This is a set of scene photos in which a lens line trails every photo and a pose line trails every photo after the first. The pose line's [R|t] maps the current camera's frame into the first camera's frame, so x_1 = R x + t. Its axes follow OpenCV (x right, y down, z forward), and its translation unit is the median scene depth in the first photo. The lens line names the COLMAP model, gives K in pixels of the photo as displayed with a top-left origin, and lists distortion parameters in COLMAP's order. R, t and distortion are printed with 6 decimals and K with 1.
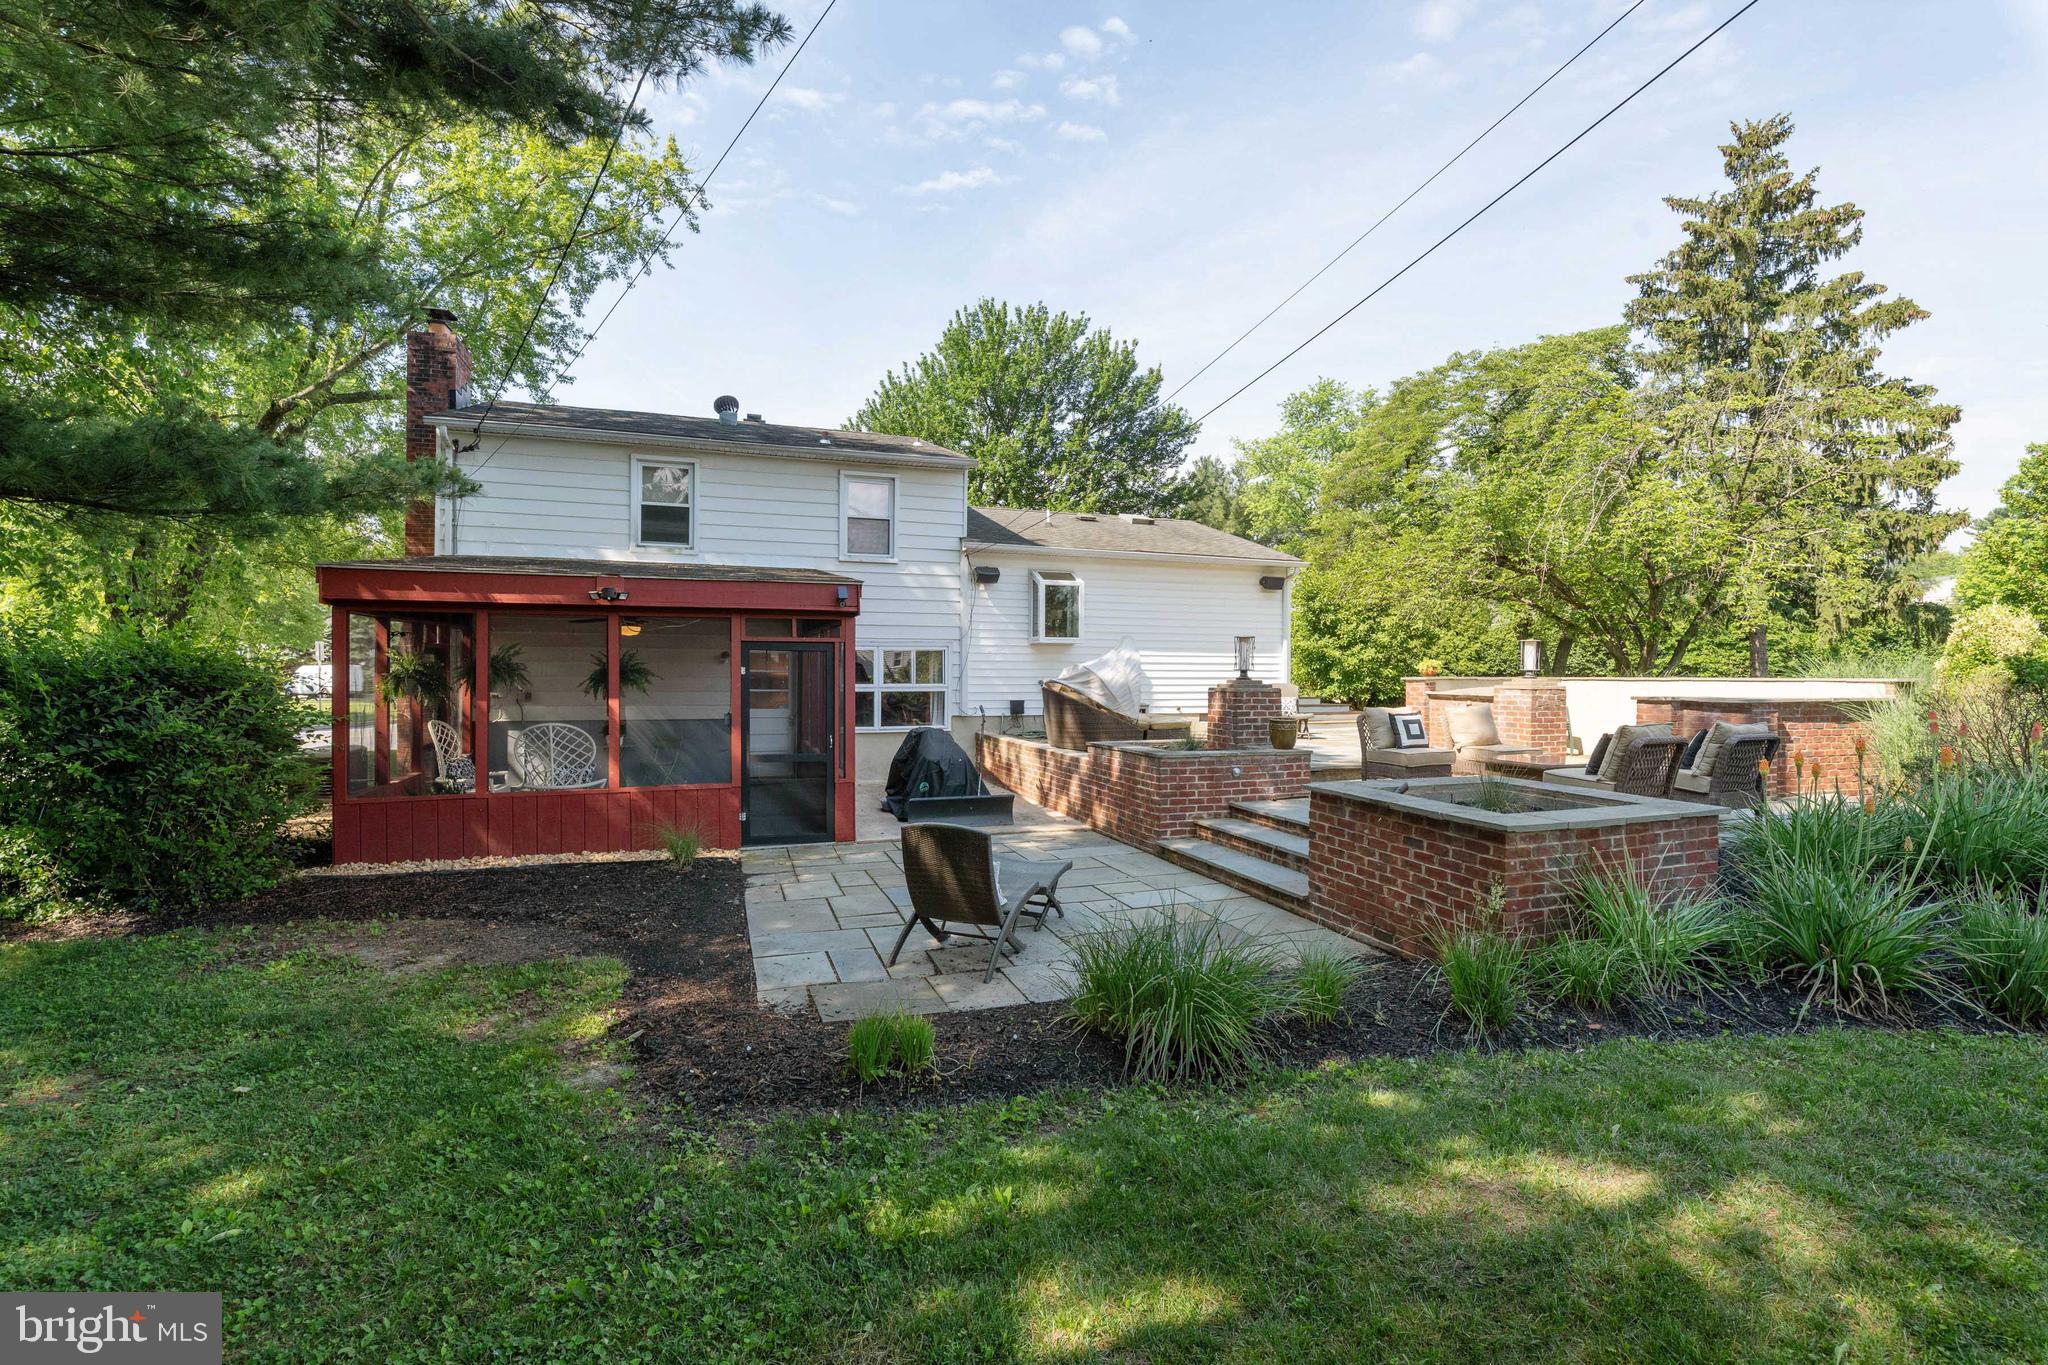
lens RADIAL K [[906.8, 0, 1029.8], [0, 906.8, 675.6], [0, 0, 1]] dist [-0.013584, -0.008084]
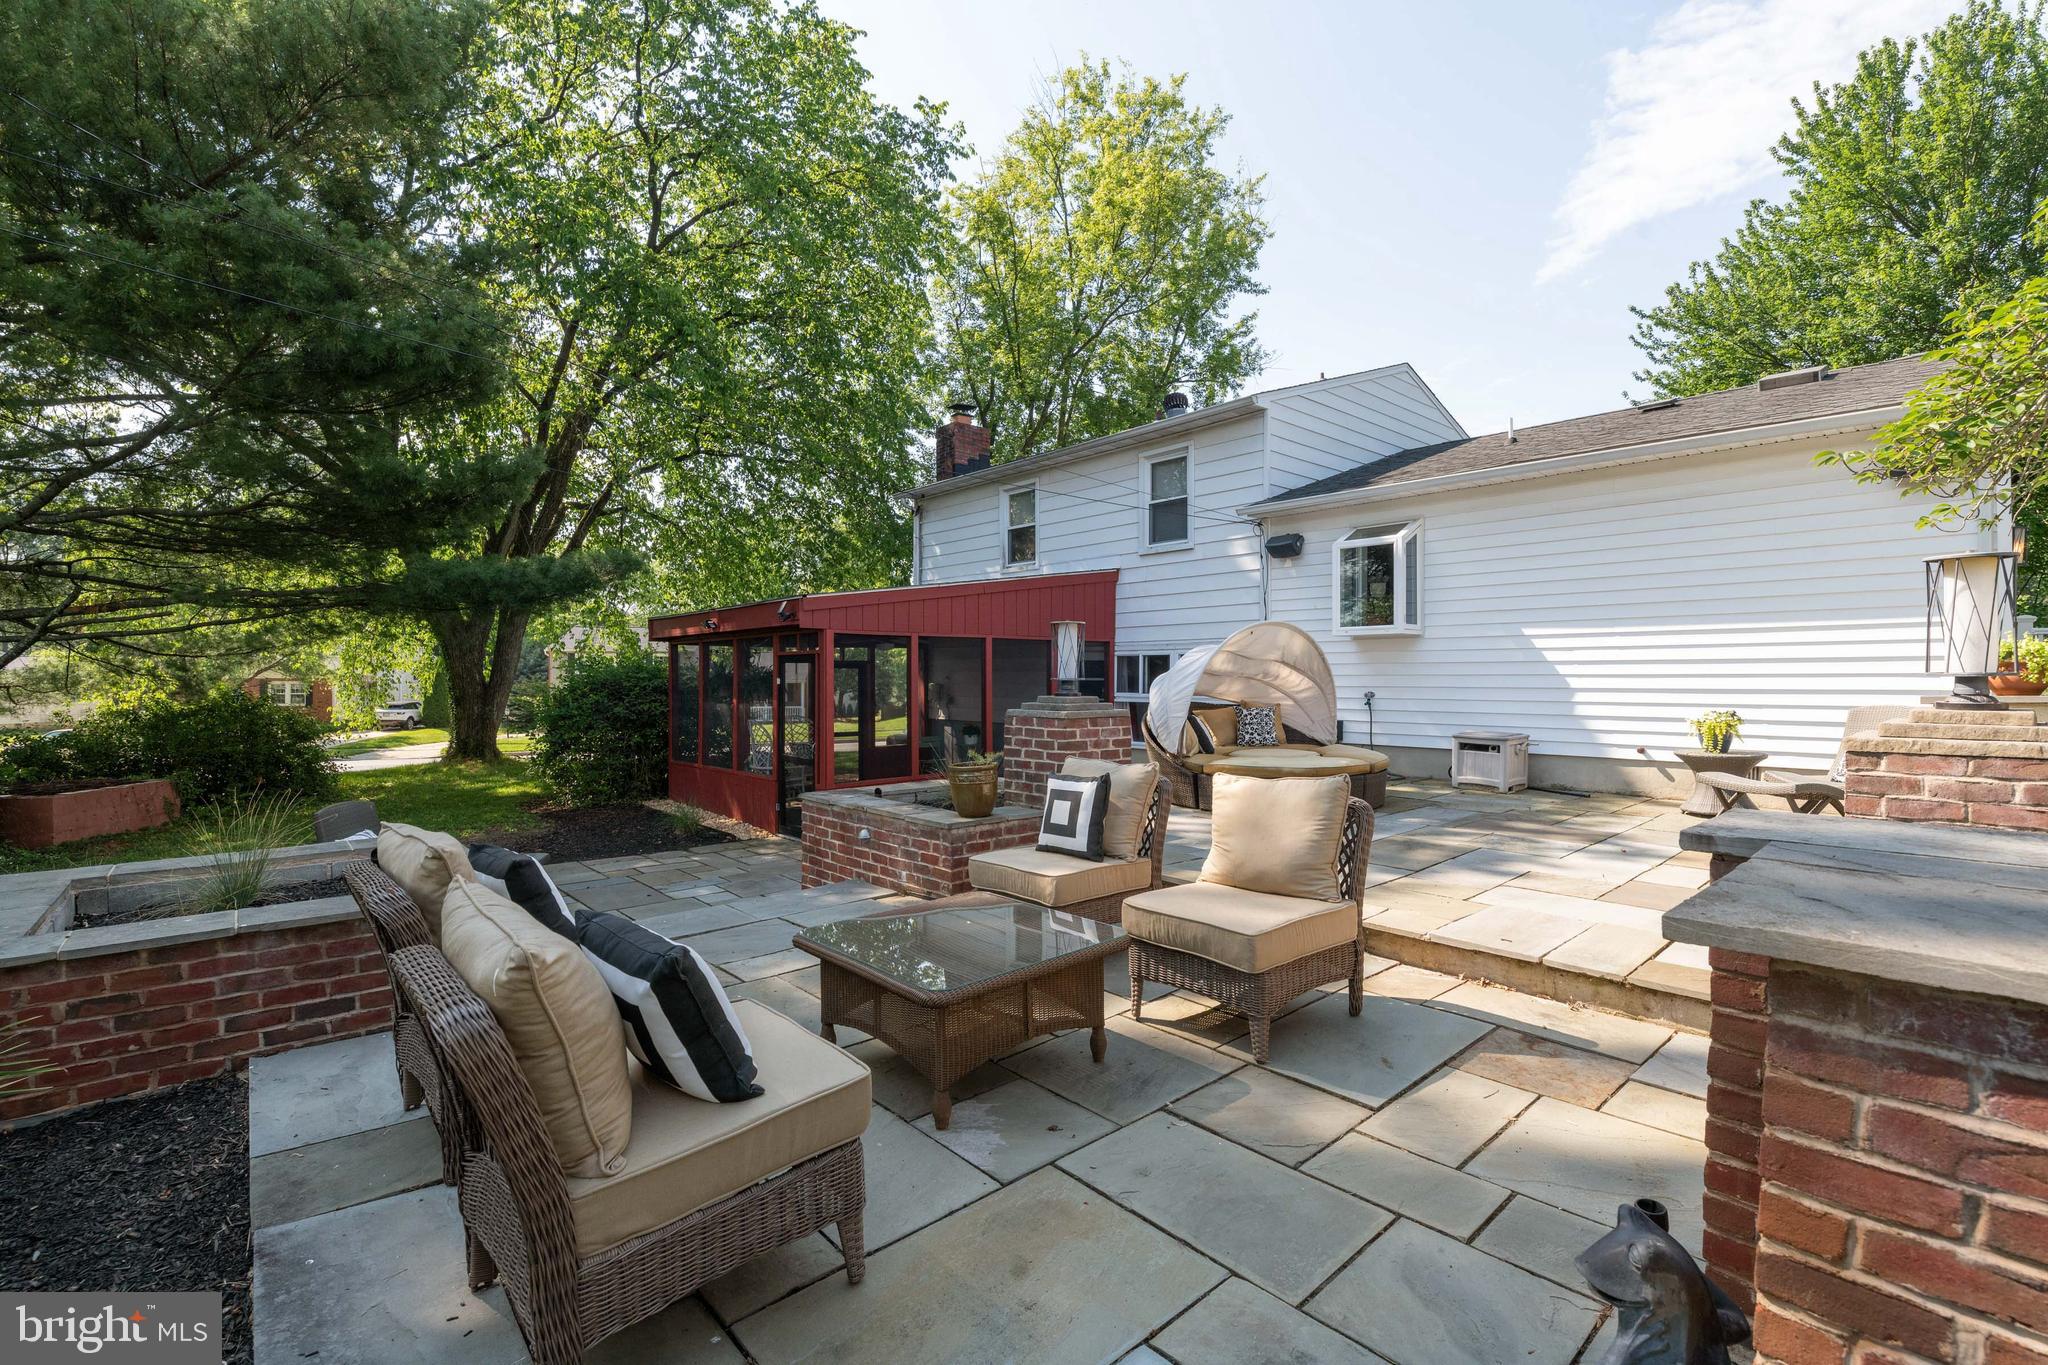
lens RADIAL K [[901.4, 0, 1024.0], [0, 901.4, 682.5], [0, 0, 1]] dist [-0.002148, -0.019269]
pose [[0.371785, 0.001727, -0.928317, 0.551743], [0.002109, 0.999994, 0.002705, -0.003991], [0.928316, -0.002963, 0.371779, 0.542623]]
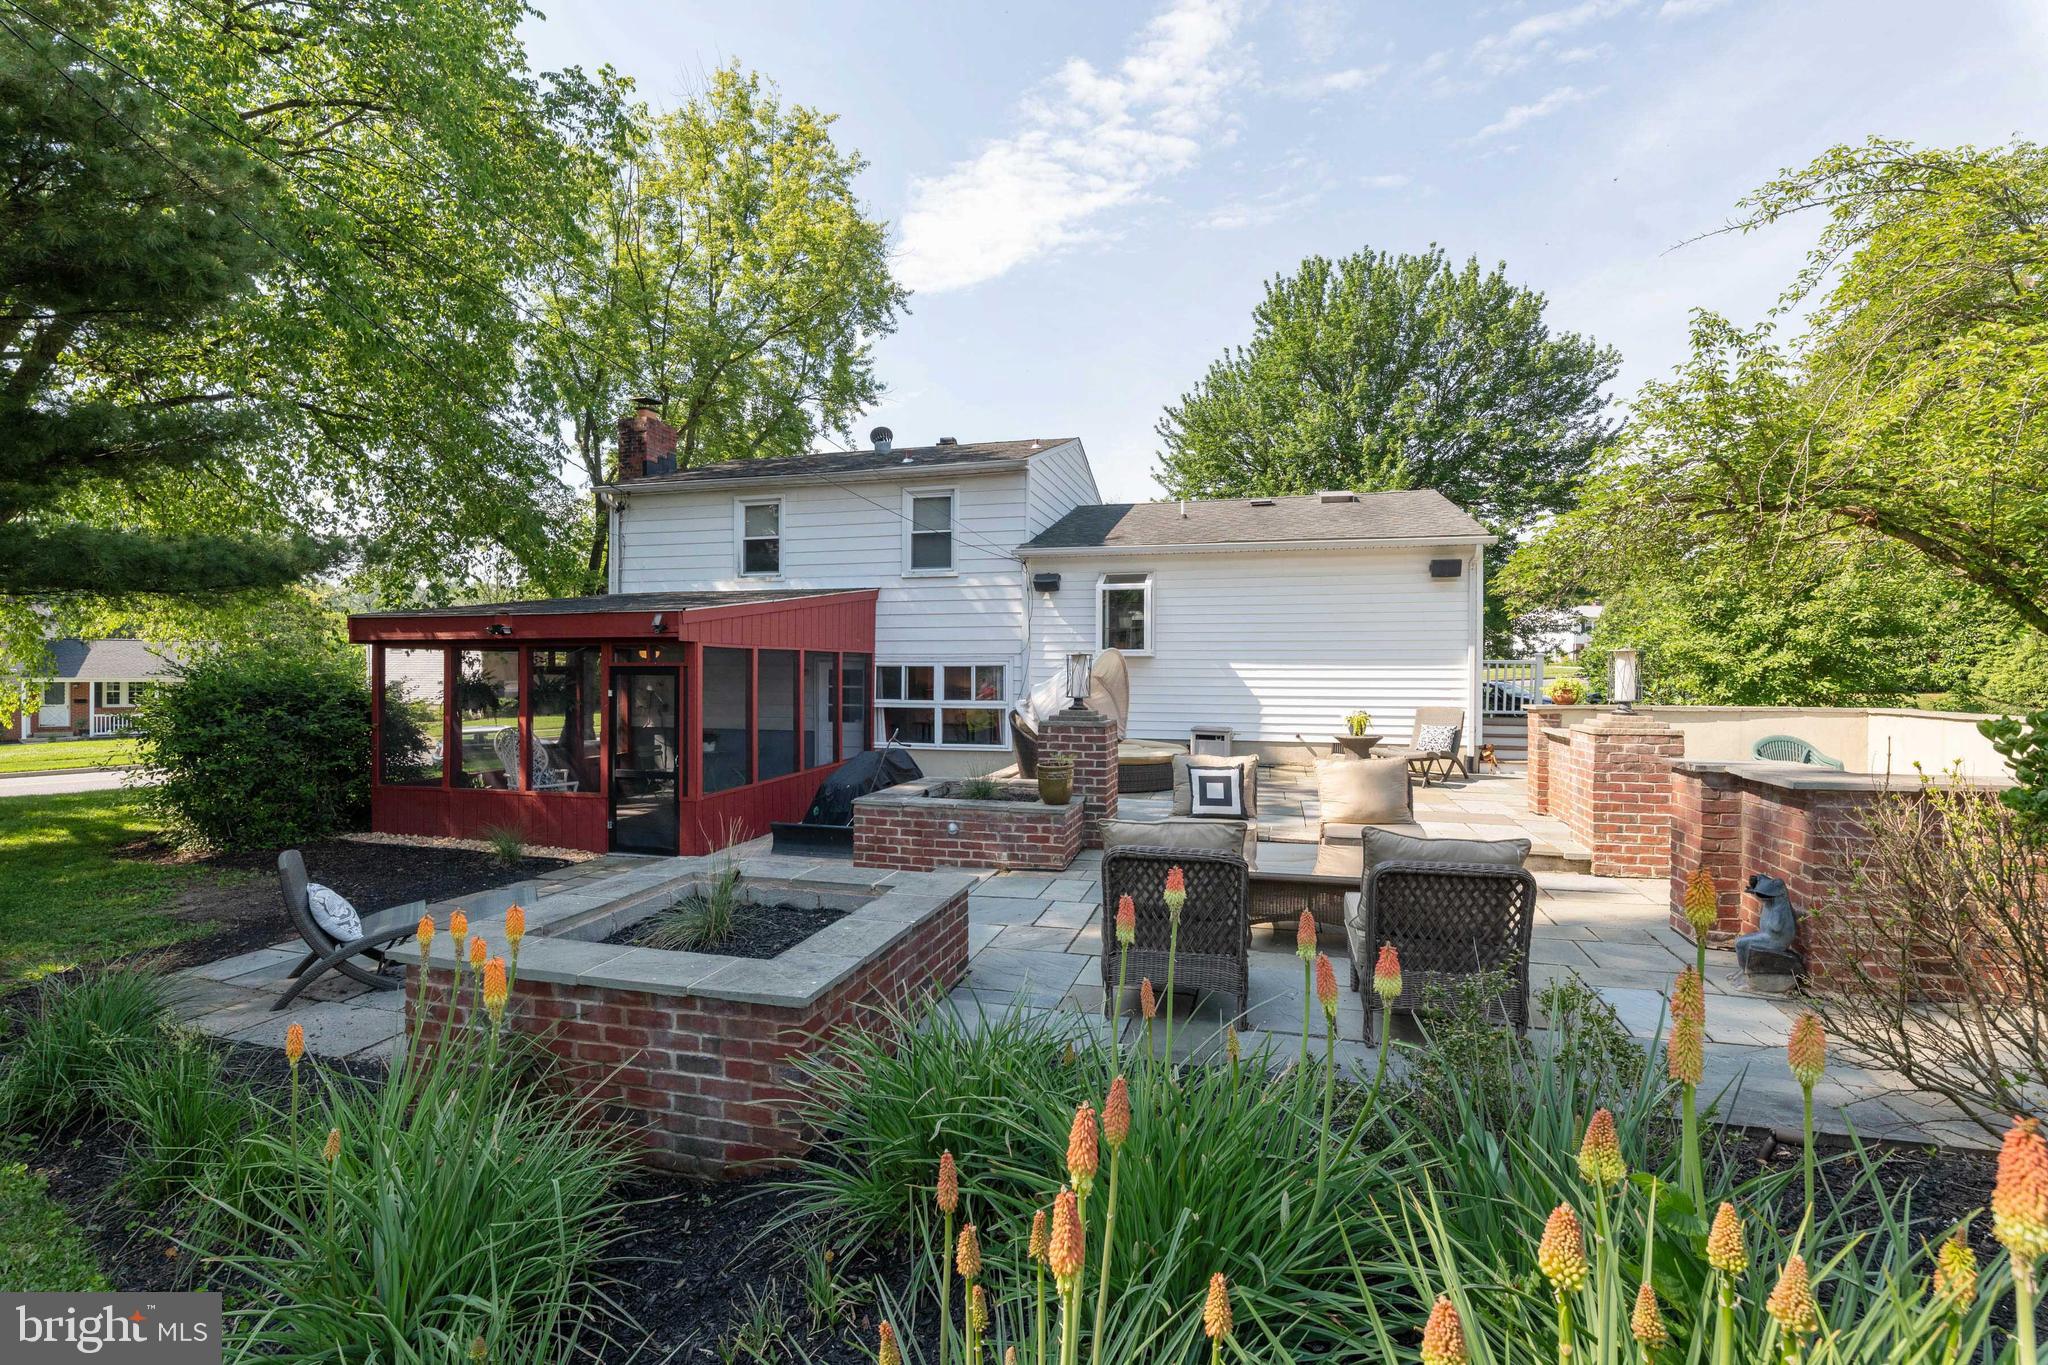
lens RADIAL K [[906.8, 0, 1029.8], [0, 906.8, 675.6], [0, 0, 1]] dist [-0.013584, -0.008084]
pose [[0.823882, 0.001361, -0.566760, 0.460960], [-0.001286, 0.999999, 0.000532, -0.017868], [0.566760, 0.000291, 0.823883, 0.240698]]
